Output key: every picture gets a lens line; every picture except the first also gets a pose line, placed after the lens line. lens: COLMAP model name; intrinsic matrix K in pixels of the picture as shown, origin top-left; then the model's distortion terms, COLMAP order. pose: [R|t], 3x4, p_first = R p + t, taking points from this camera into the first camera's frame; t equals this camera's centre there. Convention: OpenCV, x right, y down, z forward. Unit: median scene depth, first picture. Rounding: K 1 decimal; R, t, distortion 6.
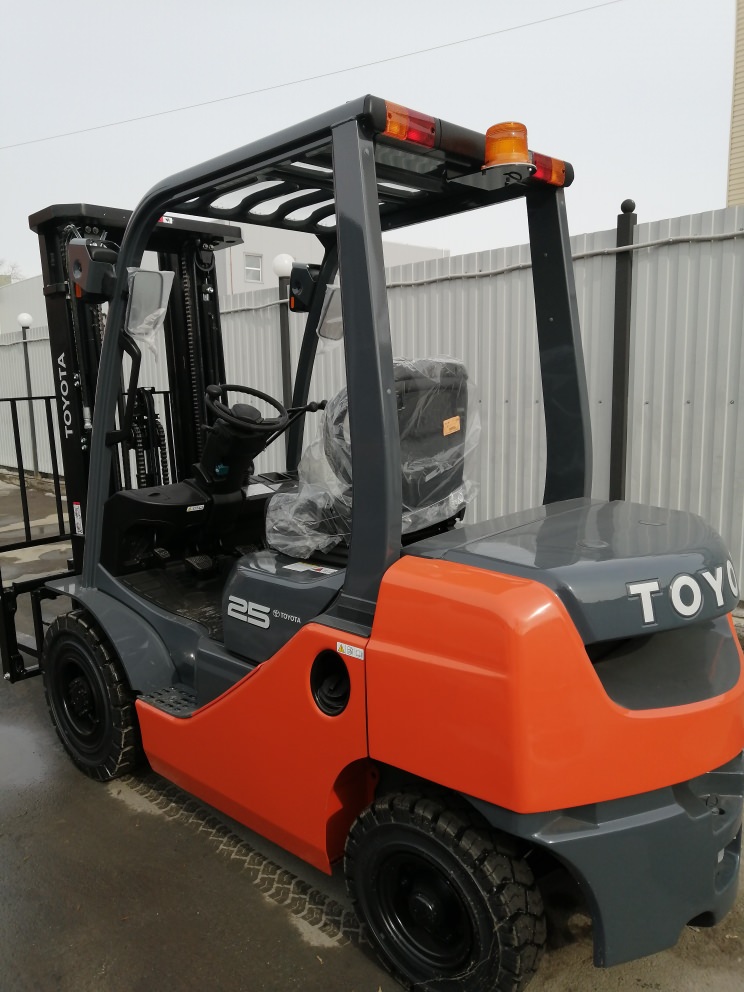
lens RADIAL K [[772.2, 0, 369.0], [0, 772.2, 492.4], [0, 0, 1]] dist [-0.006721, -0.002315]
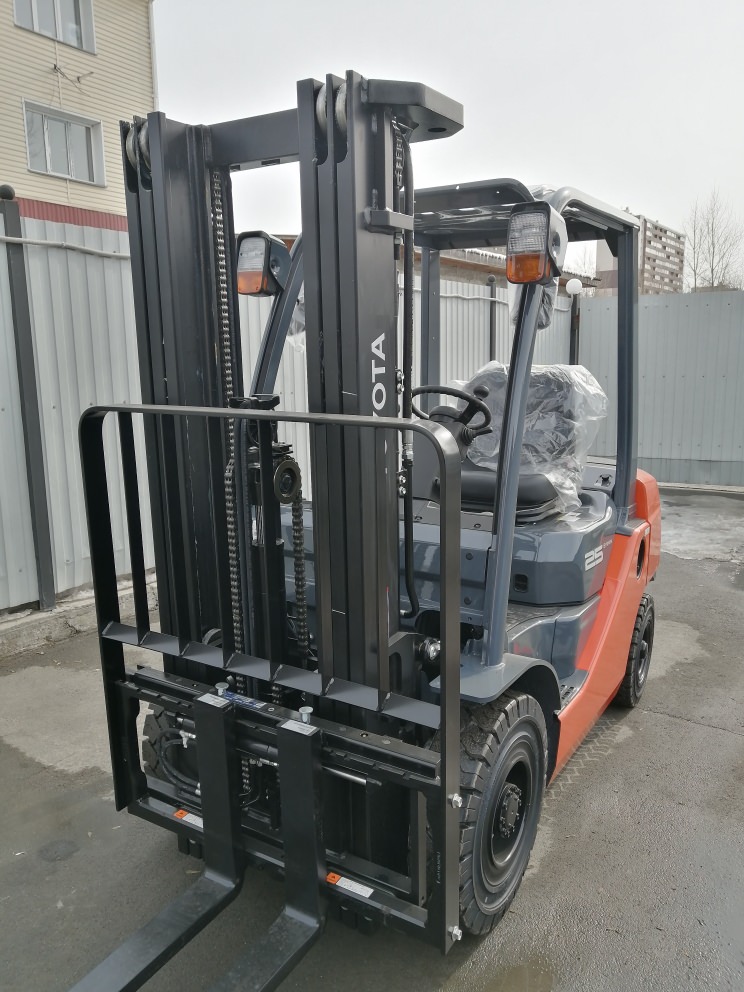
lens RADIAL K [[776.8, 0, 377.7], [0, 776.8, 496.2], [0, 0, 1]] dist [0.001248, 0.000860]
pose [[-0.204312, -0.141792, 0.968582, -1.333038], [0.148159, 0.973576, 0.173776, -0.228169], [-0.967629, 0.179009, -0.177905, 1.560990]]
